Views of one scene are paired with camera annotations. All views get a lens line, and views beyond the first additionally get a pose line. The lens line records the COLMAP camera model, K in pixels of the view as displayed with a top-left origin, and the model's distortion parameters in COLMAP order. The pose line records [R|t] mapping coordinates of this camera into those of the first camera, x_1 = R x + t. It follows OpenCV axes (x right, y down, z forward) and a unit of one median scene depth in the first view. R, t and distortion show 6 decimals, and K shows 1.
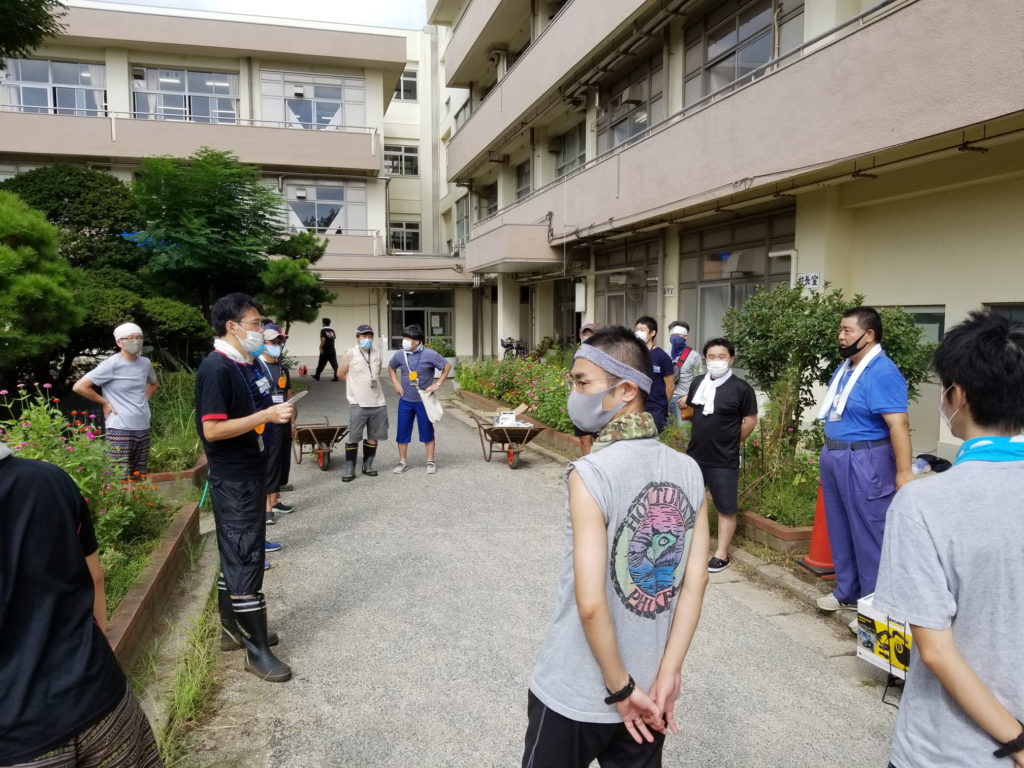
lens RADIAL K [[801.9, 0, 490.1], [0, 801.9, 414.1], [0, 0, 1]] dist [0.022674, -0.040198]
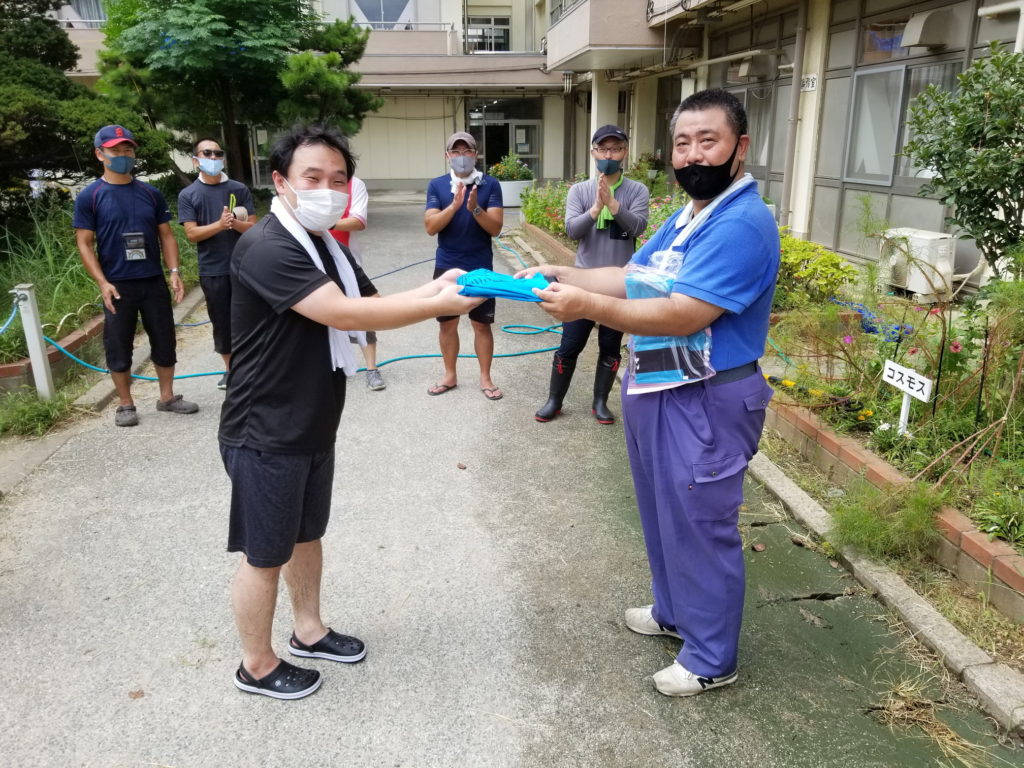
lens RADIAL K [[801.9, 0, 502.3], [0, 801.9, 370.1], [0, 0, 1]] dist [0.022674, -0.040198]
pose [[0.990765, 0.029003, -0.132450, 0.055850], [-0.007219, 0.986752, 0.162076, -0.017218], [0.135396, -0.159623, 0.977849, 0.229783]]
